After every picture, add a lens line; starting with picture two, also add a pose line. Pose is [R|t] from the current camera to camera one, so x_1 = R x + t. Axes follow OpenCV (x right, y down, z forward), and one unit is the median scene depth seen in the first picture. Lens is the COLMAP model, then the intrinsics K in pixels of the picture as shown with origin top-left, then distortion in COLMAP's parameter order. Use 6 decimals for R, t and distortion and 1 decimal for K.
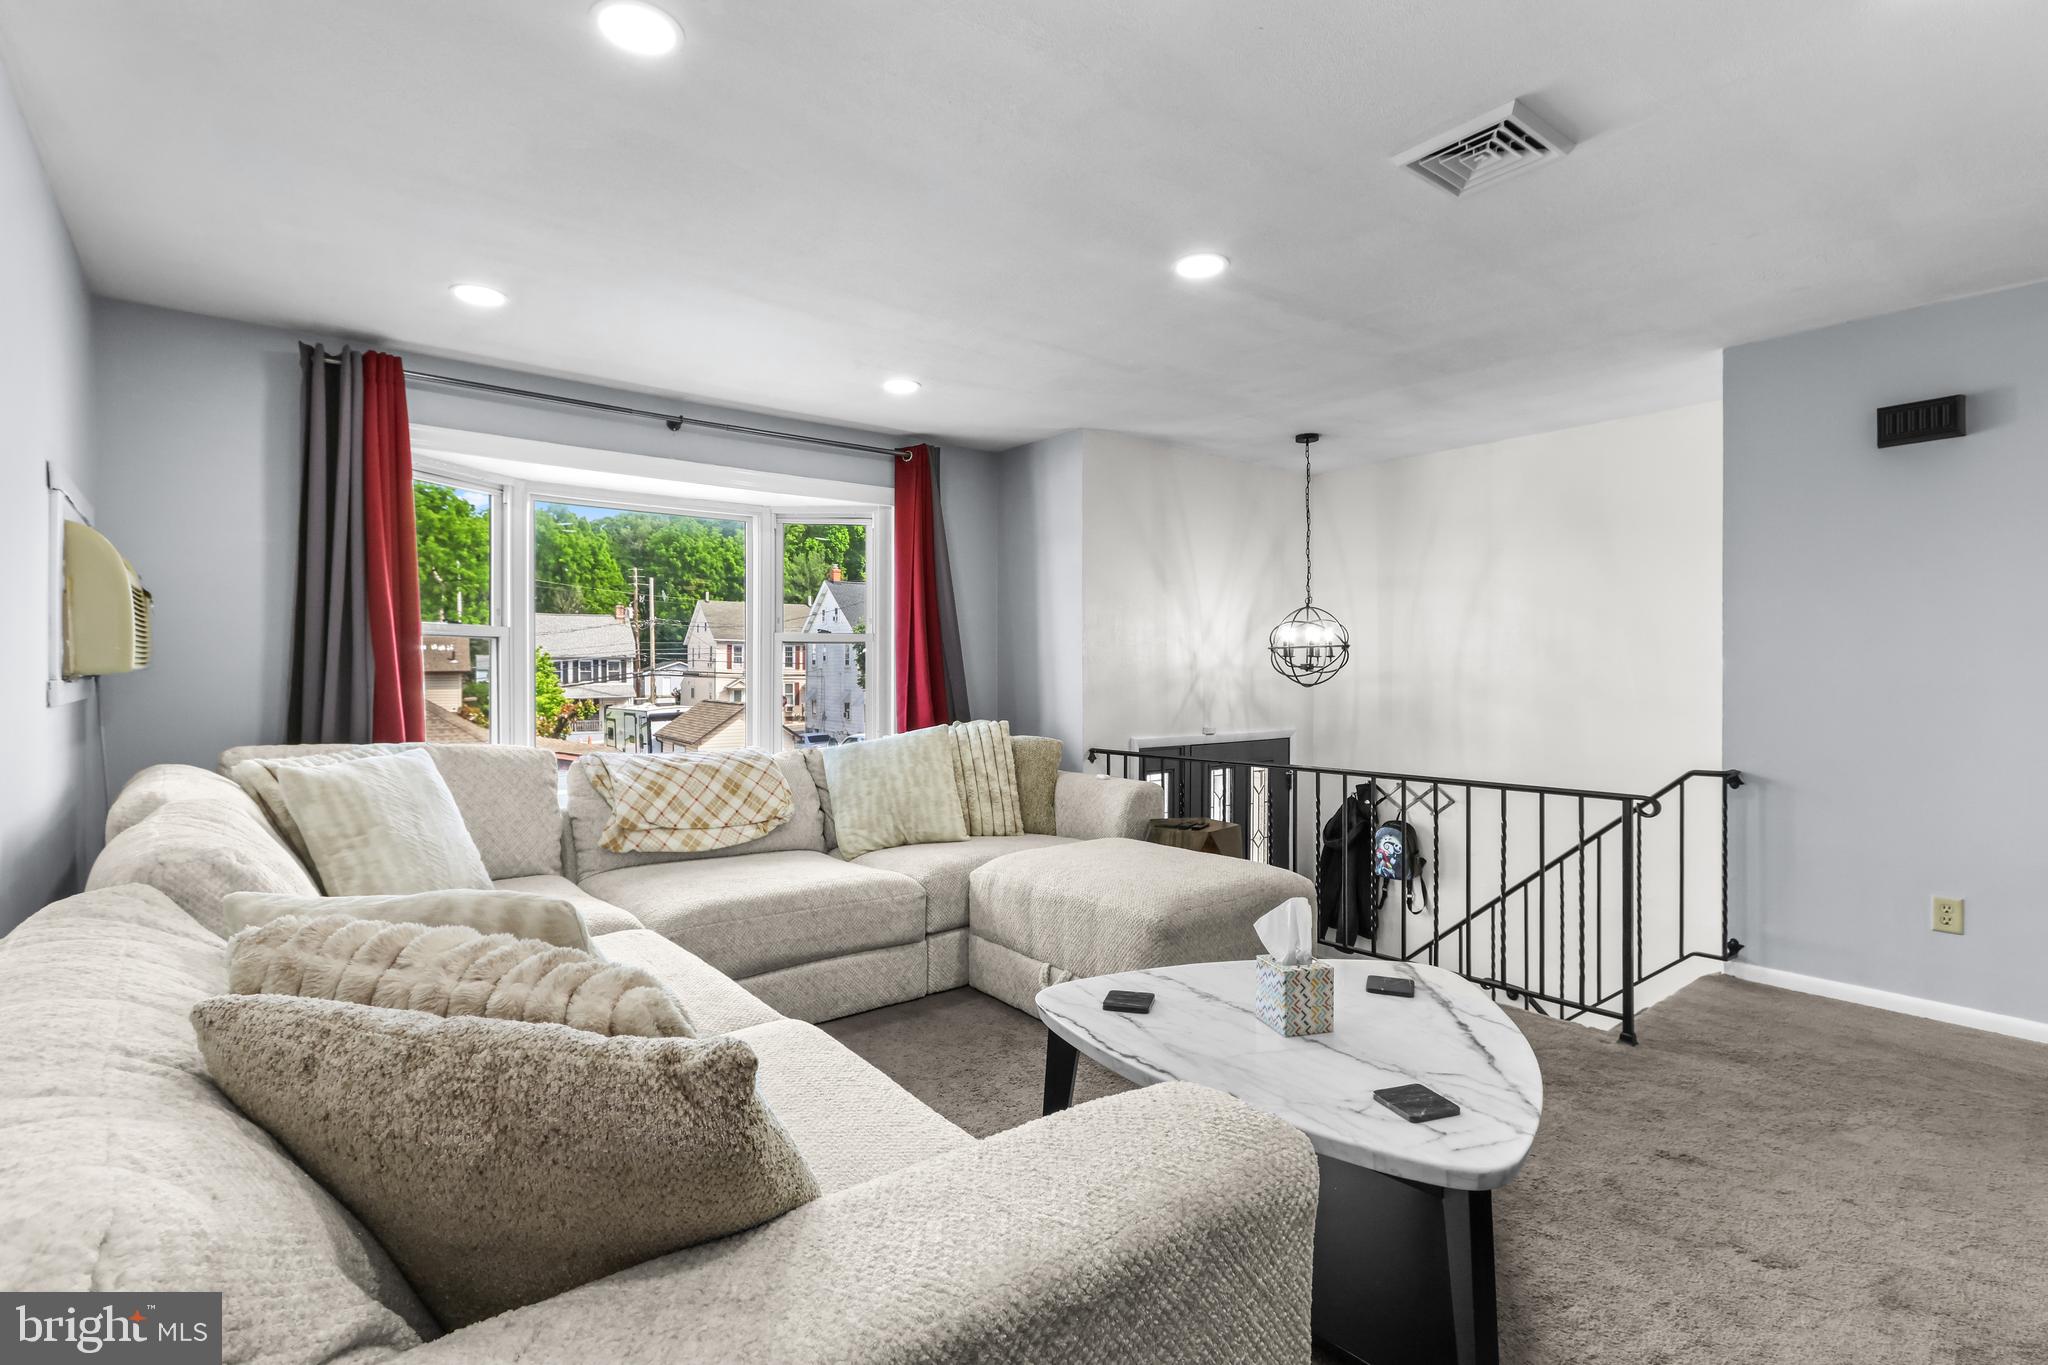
lens RADIAL K [[948.9, 0, 1022.8], [0, 948.9, 675.7], [0, 0, 1]] dist [0.001851, 0.000366]
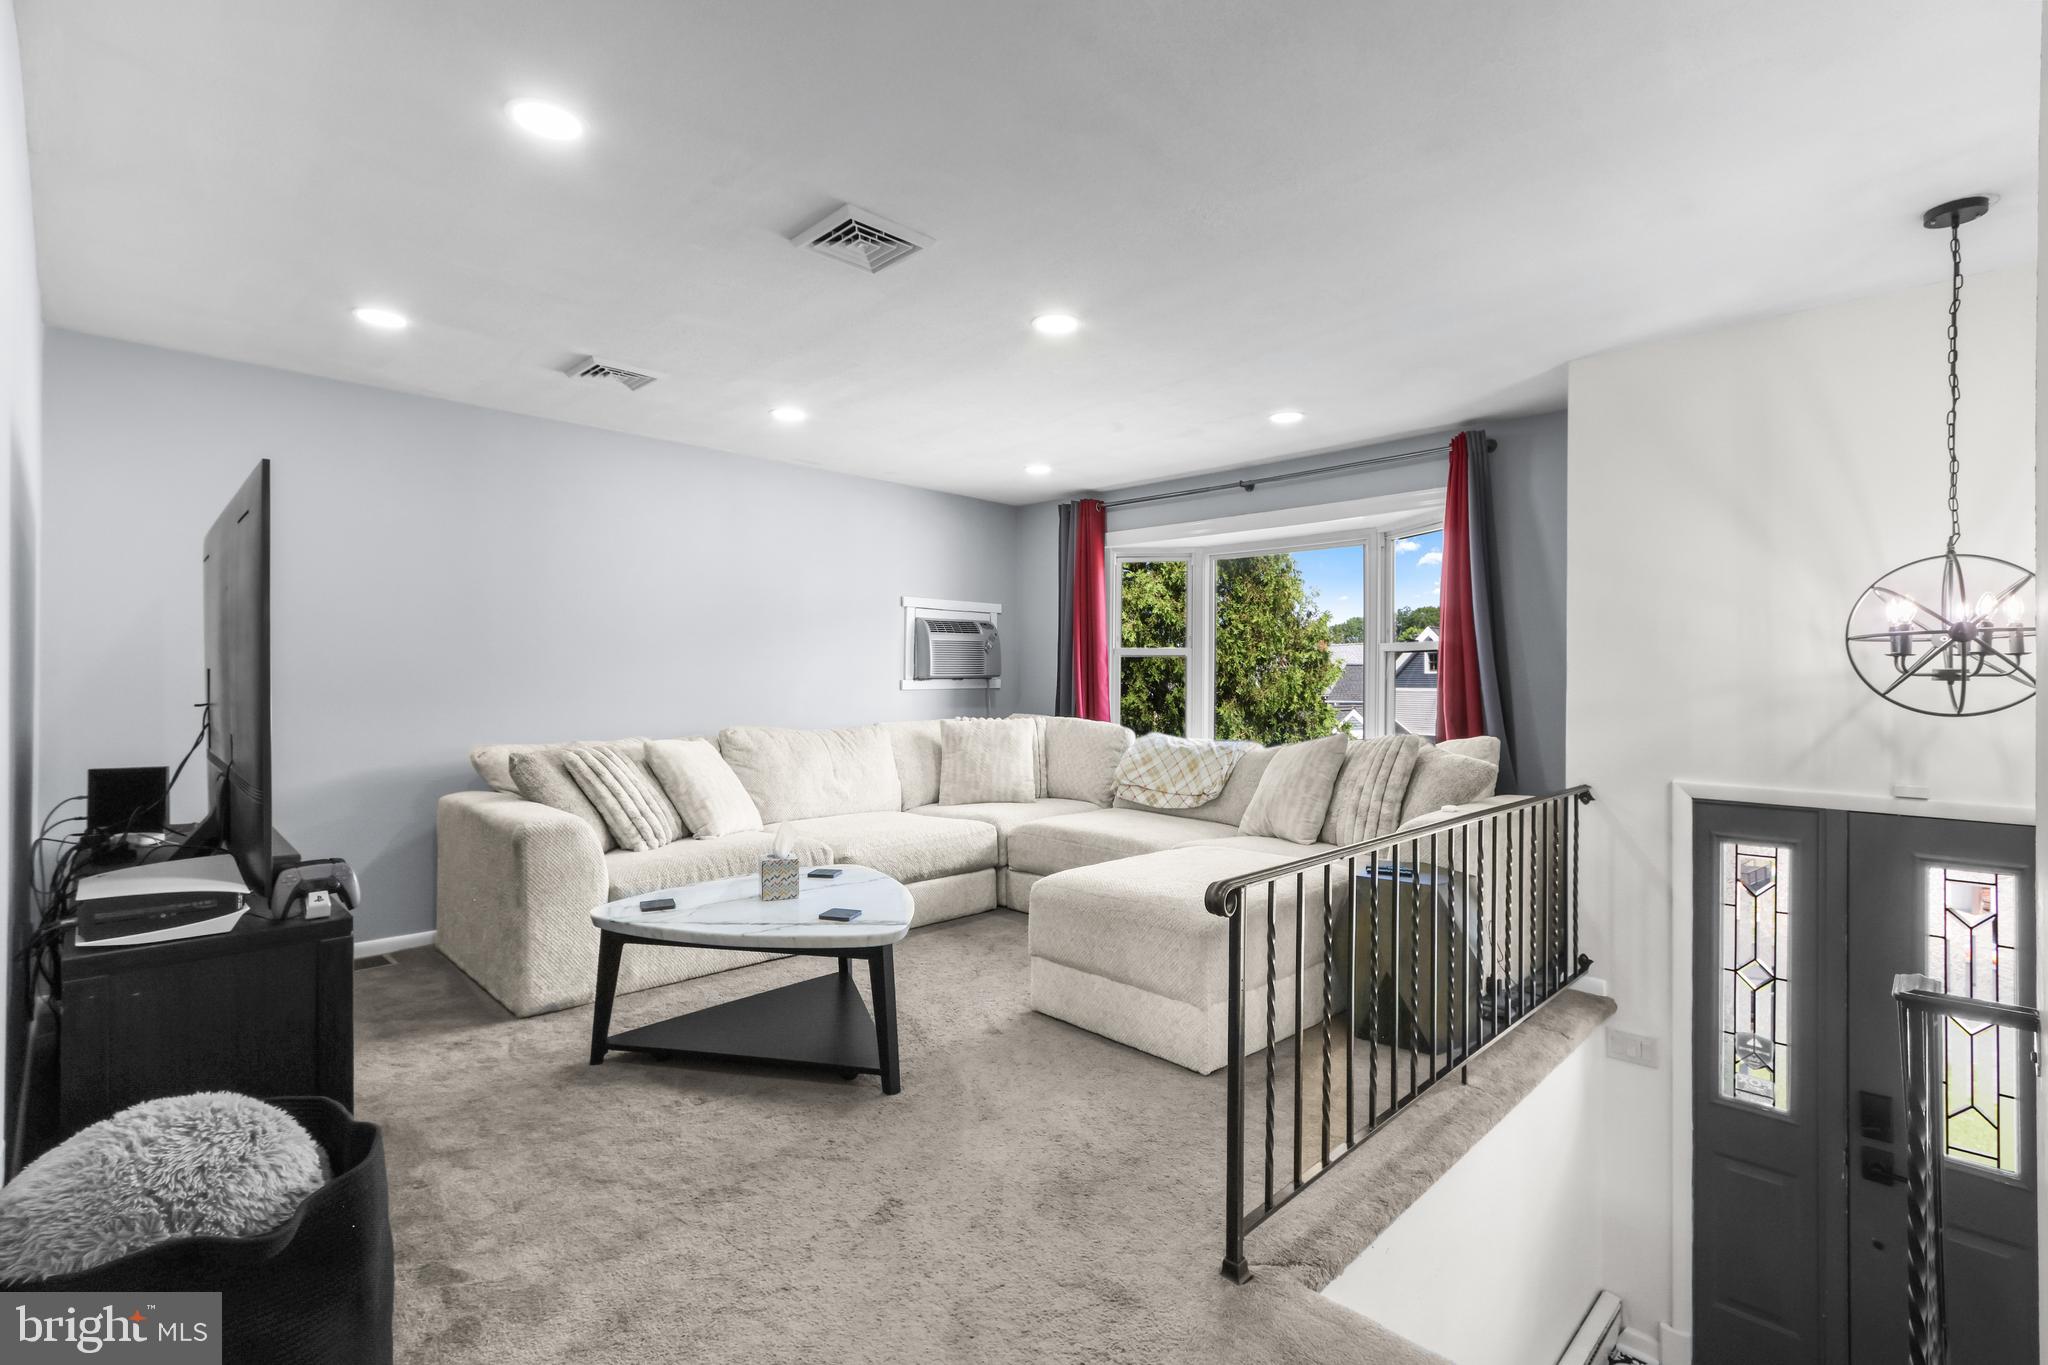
lens RADIAL K [[948.9, 0, 1022.8], [0, 948.9, 675.7], [0, 0, 1]] dist [0.001851, 0.000366]
pose [[0.114356, 0.001290, -0.993439, 0.736472], [-0.007284, 0.999973, 0.000460, -0.006010], [0.993413, 0.007183, 0.114362, 0.462595]]
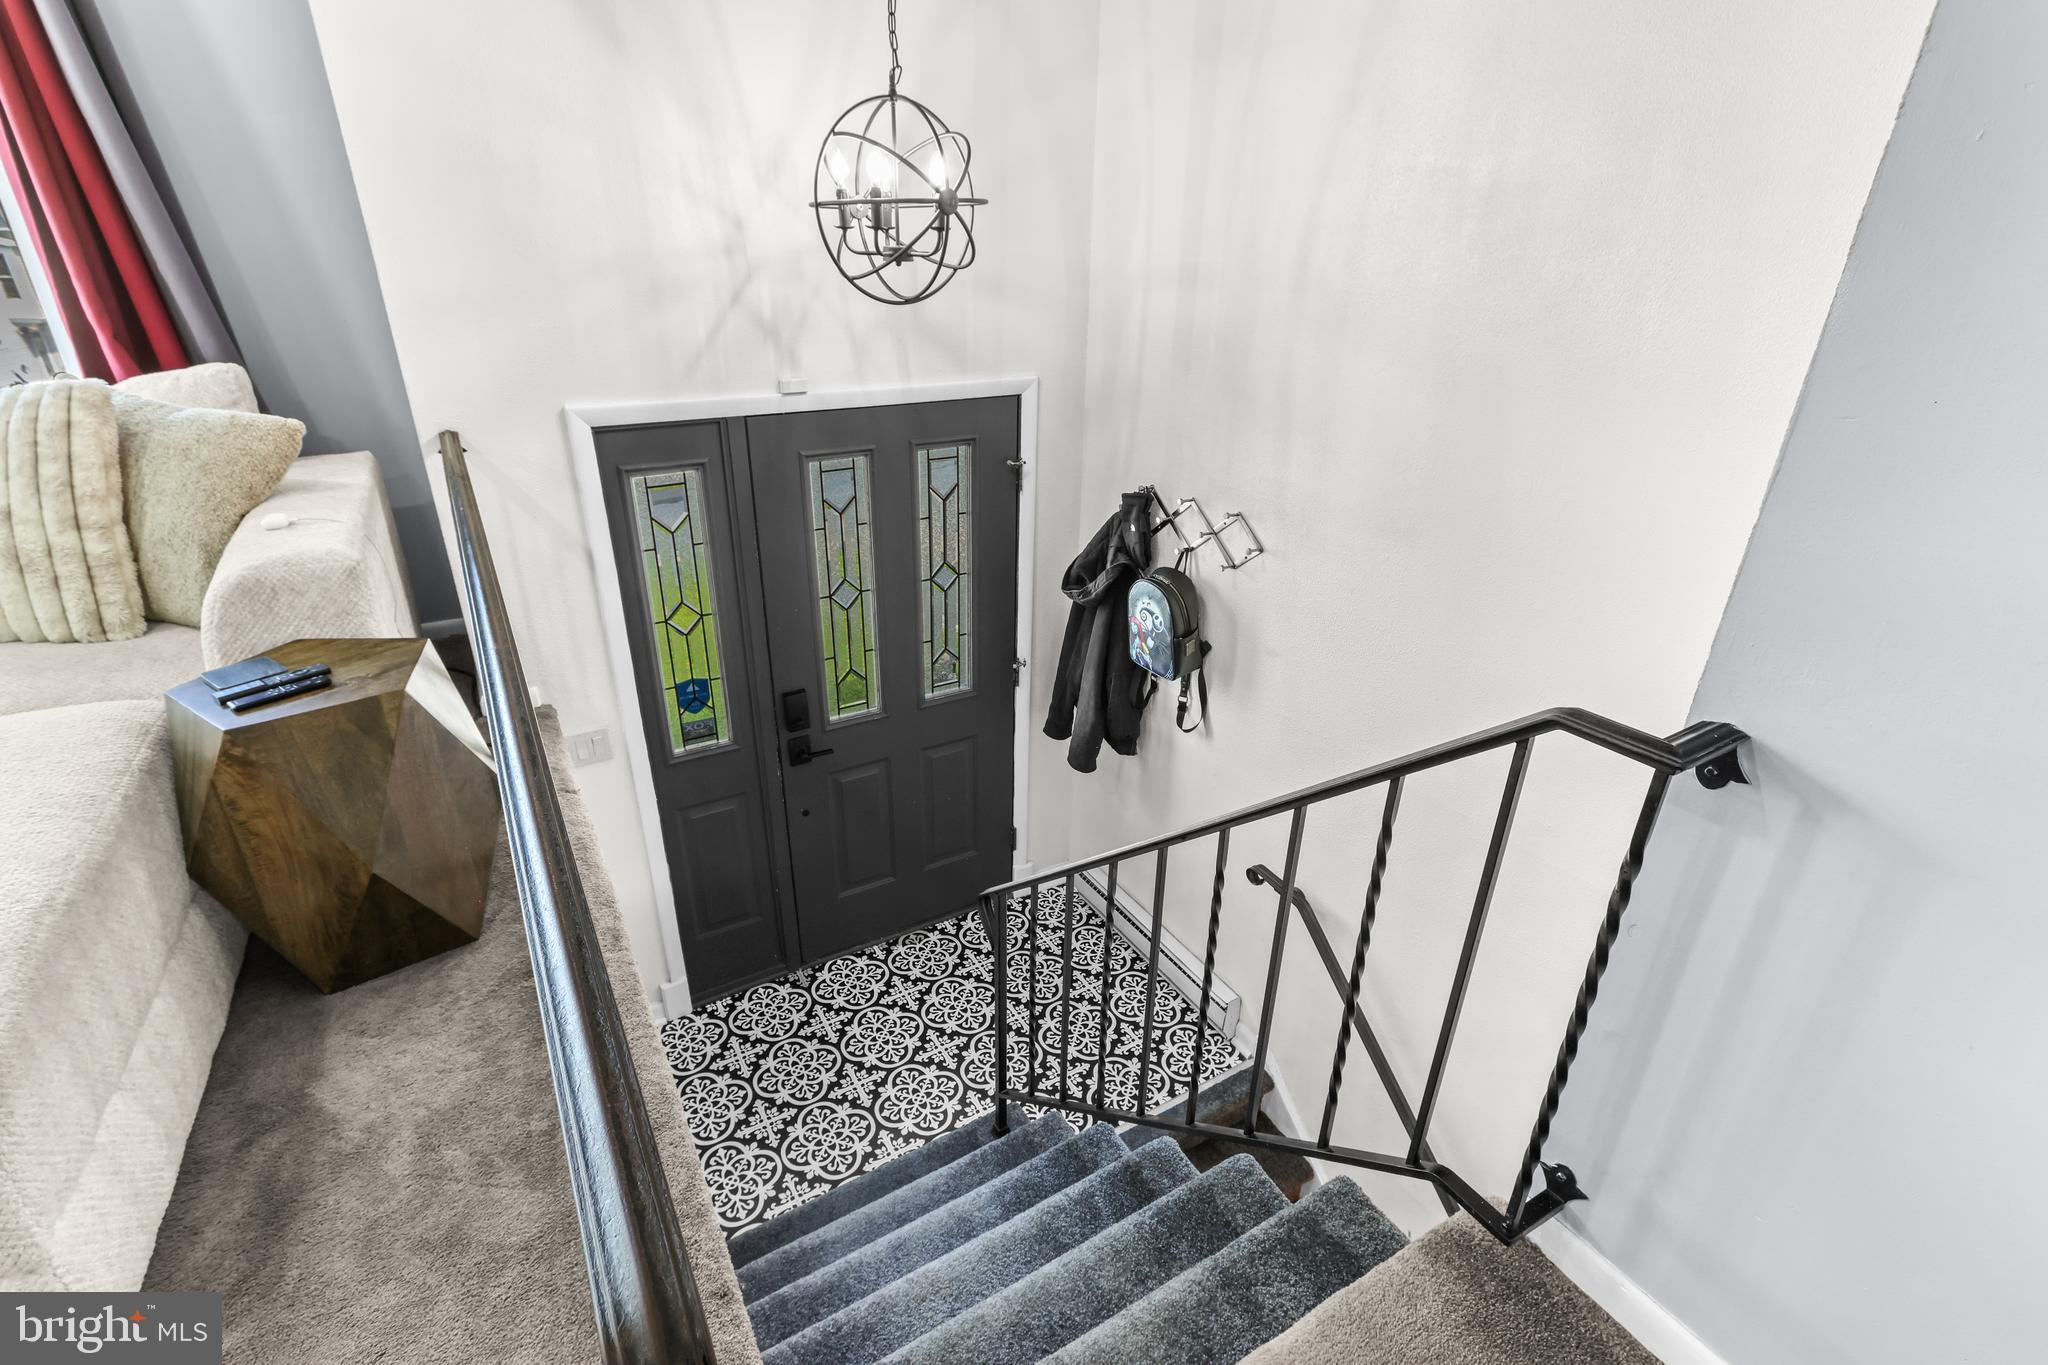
lens RADIAL K [[946.8, 0, 1010.3], [0, 946.8, 677.9], [0, 0, 1]] dist [0.002571, 0.000983]
pose [[0.987288, 0.077570, -0.138725, 0.426407], [-0.012806, 0.908803, 0.417030, -0.015027], [0.158422, -0.409952, 0.898244, 0.535587]]
